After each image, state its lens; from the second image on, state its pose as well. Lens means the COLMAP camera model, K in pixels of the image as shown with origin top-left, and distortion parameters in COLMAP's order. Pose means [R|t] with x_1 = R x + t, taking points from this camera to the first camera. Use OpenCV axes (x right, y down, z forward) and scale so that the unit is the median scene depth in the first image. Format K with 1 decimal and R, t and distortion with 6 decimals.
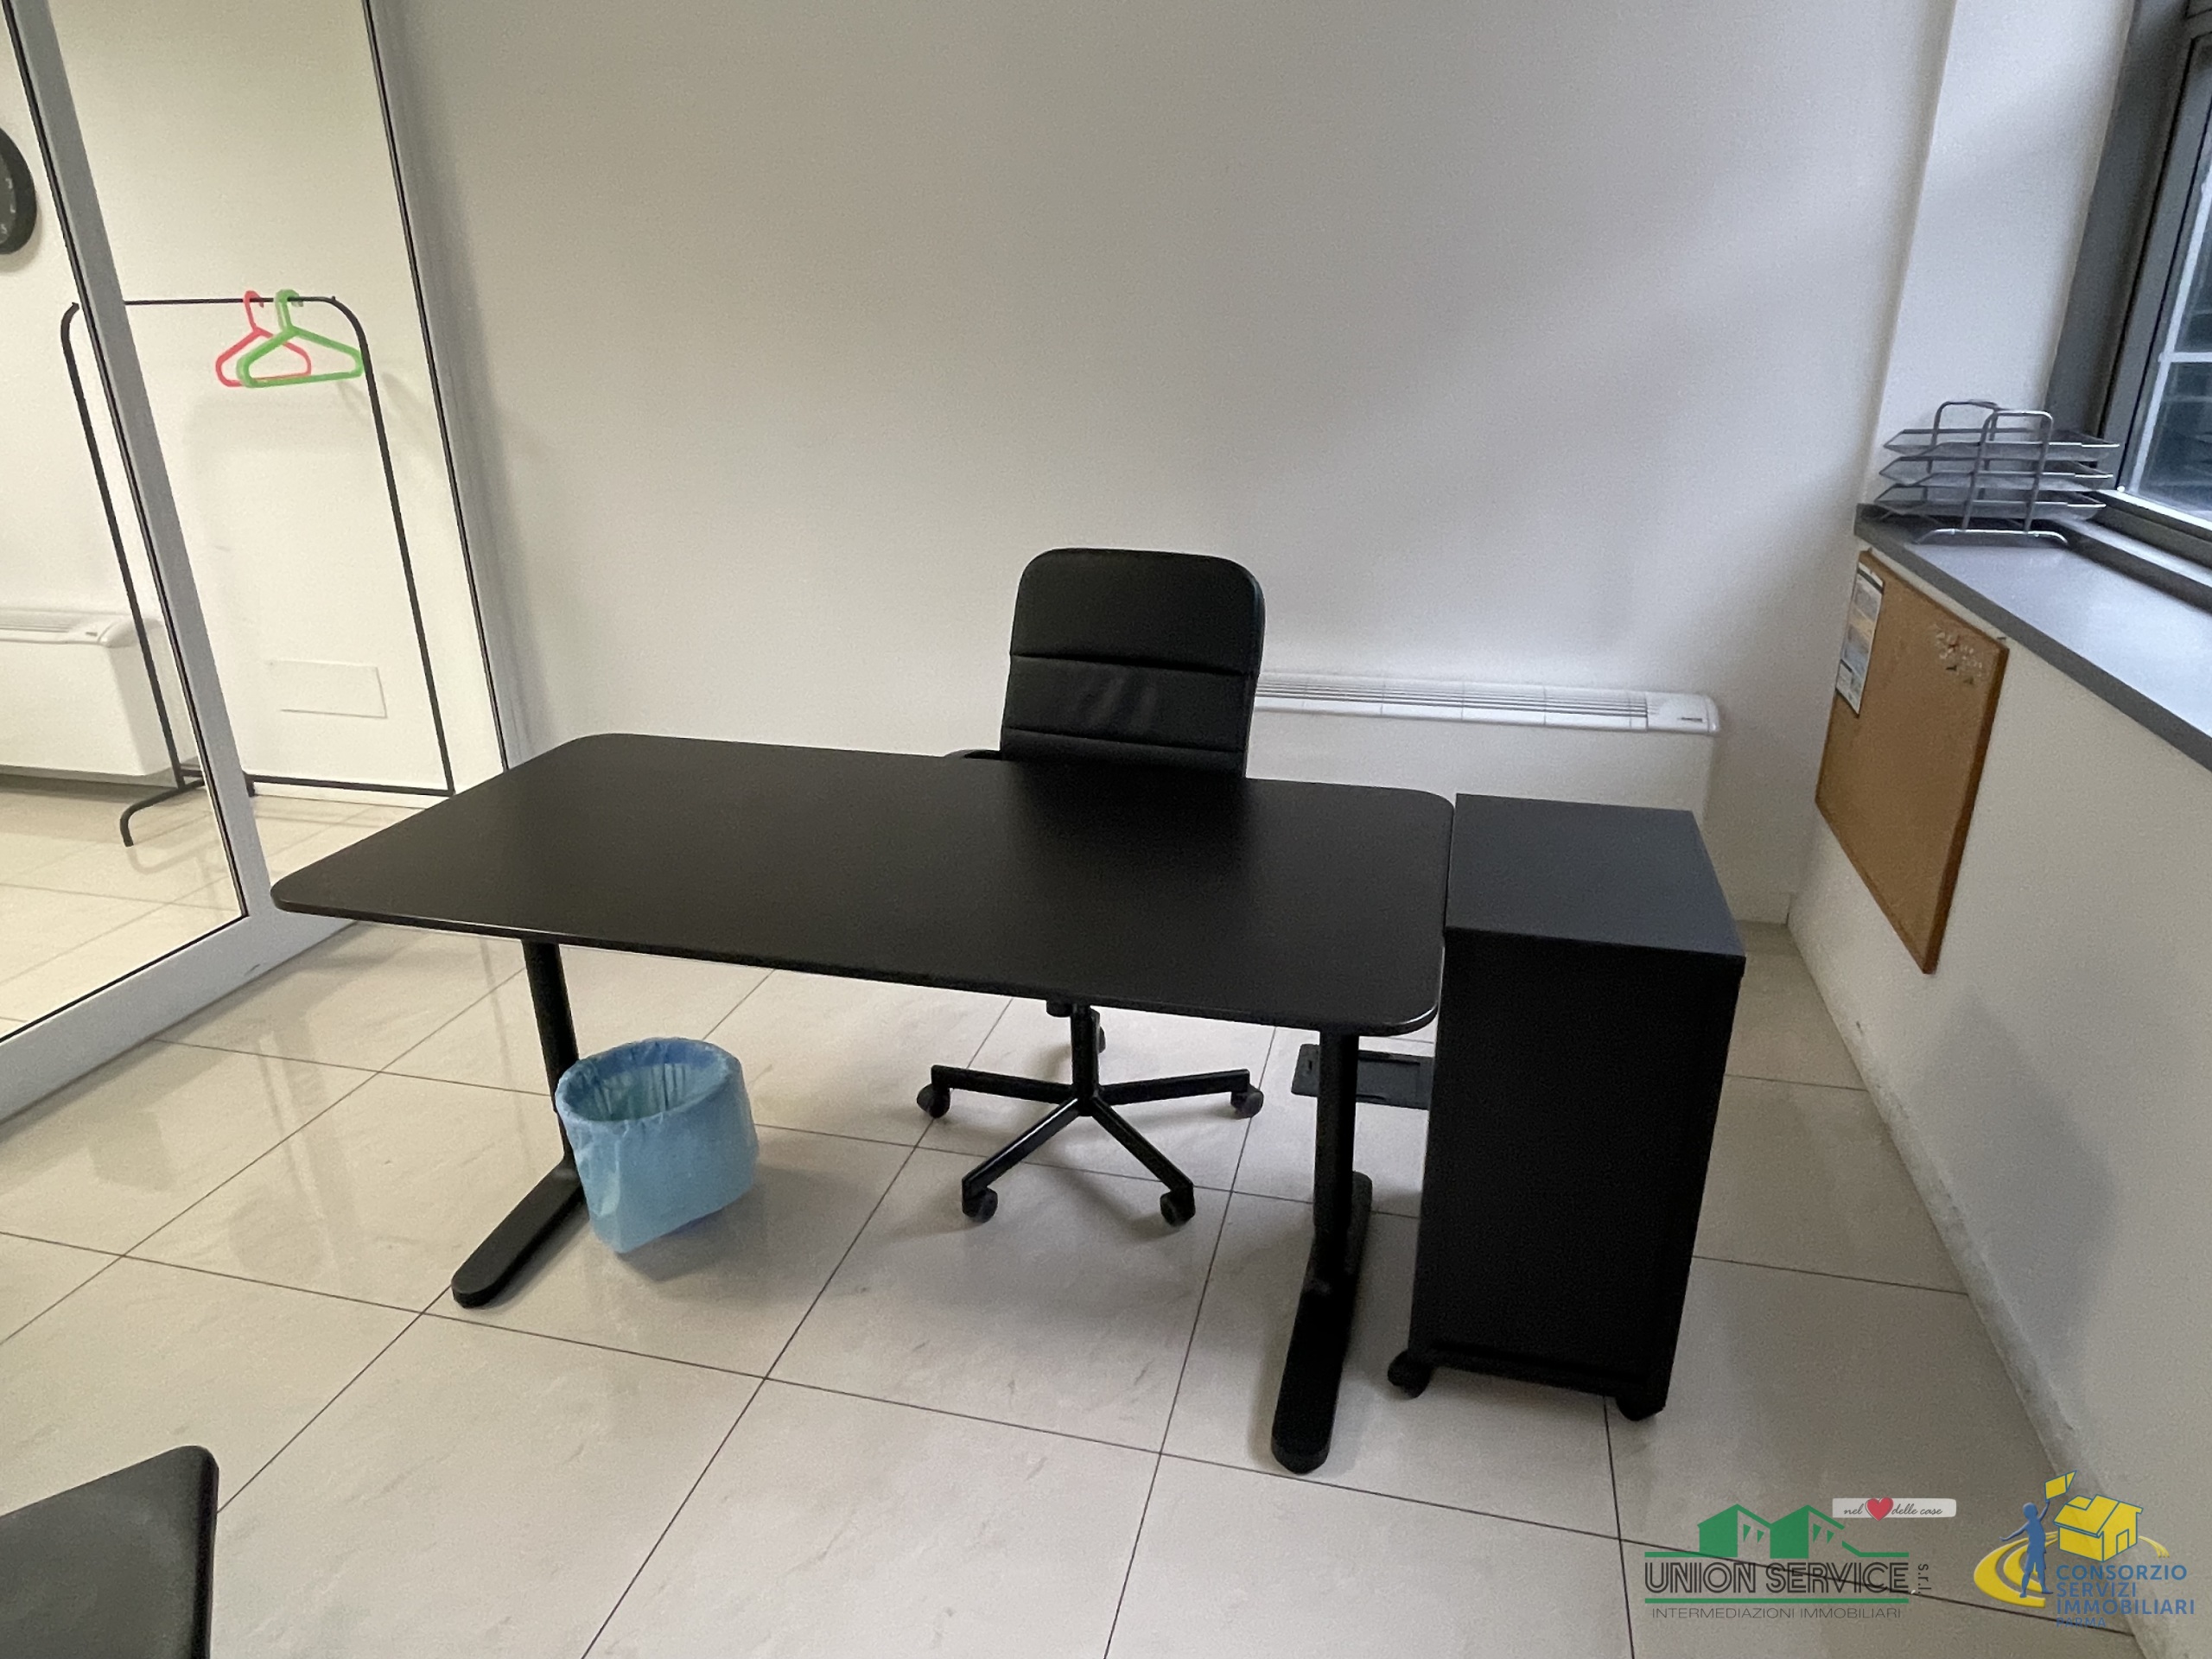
lens RADIAL K [[1358.2, 0, 1106.0], [0, 1358.2, 829.5], [0, 0, 1]] dist [-0.002669, 0.000252]
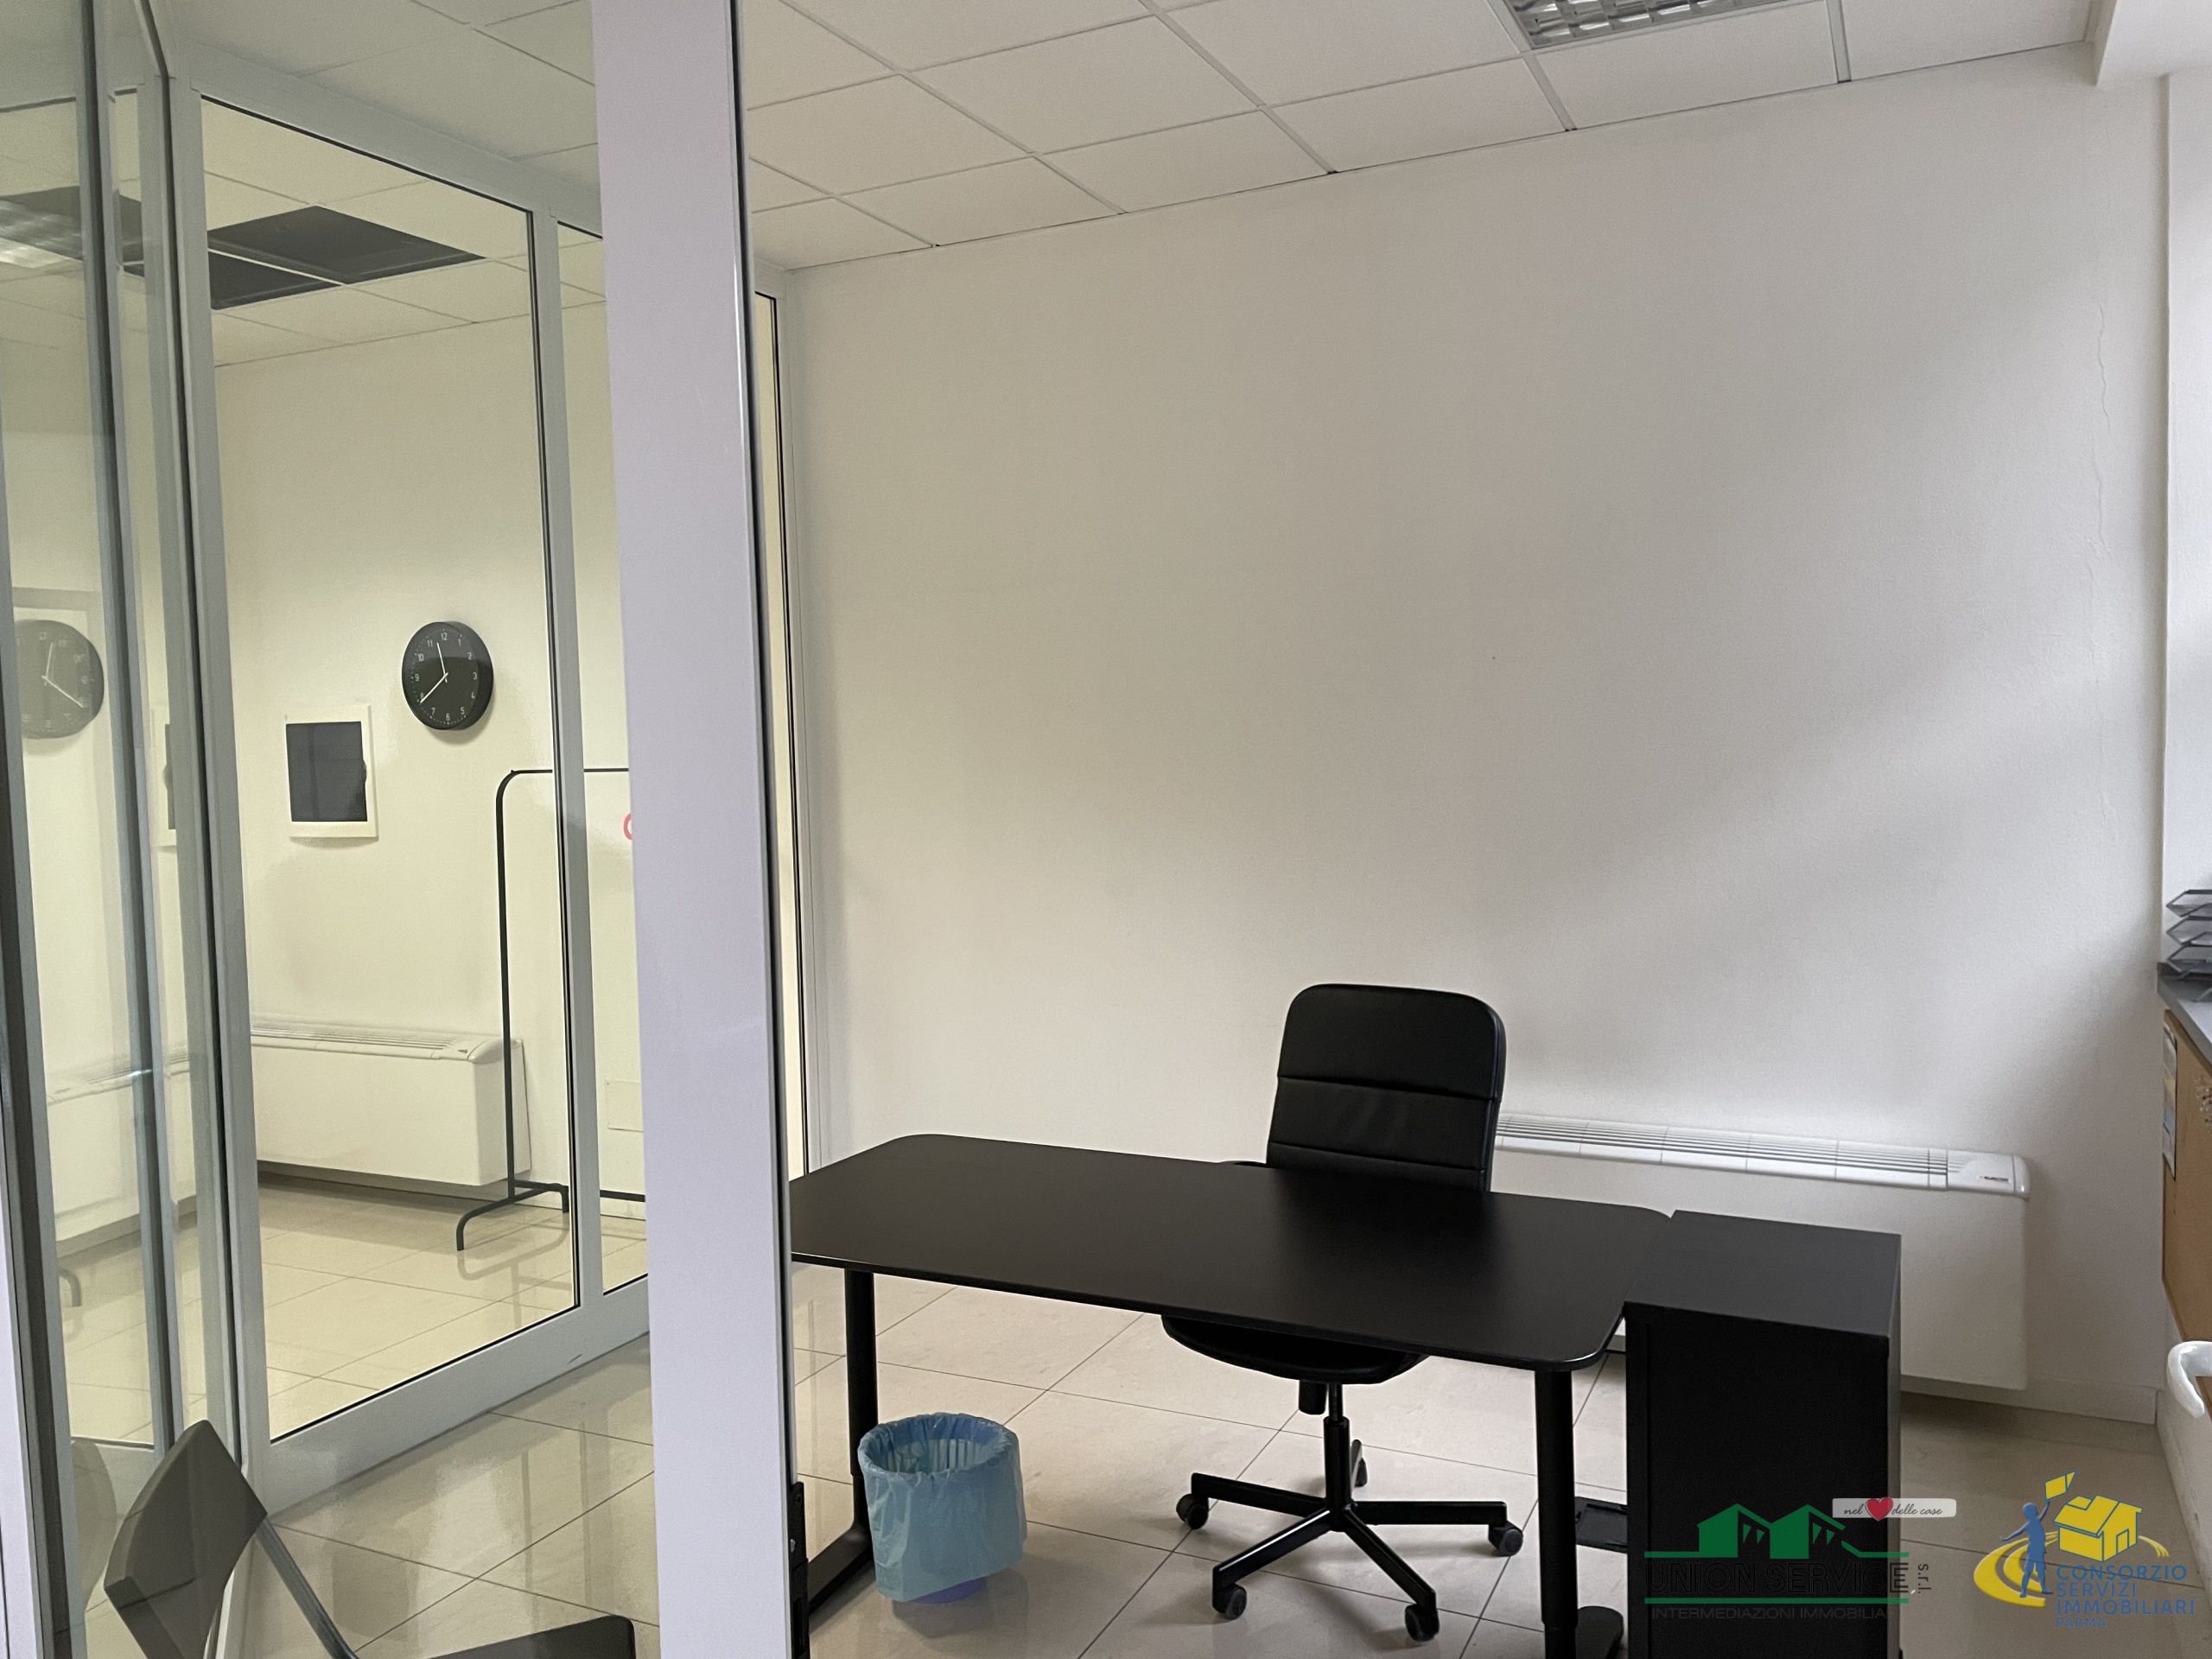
lens RADIAL K [[1662.3, 0, 1111.0], [0, 1662.3, 785.9], [0, 0, 1]] dist [0.005466, 0.000654]
pose [[0.978938, -0.003372, -0.204132, 0.075331], [-0.064465, 0.943604, -0.324738, 0.099330], [0.193715, 0.331058, 0.923512, -0.375566]]
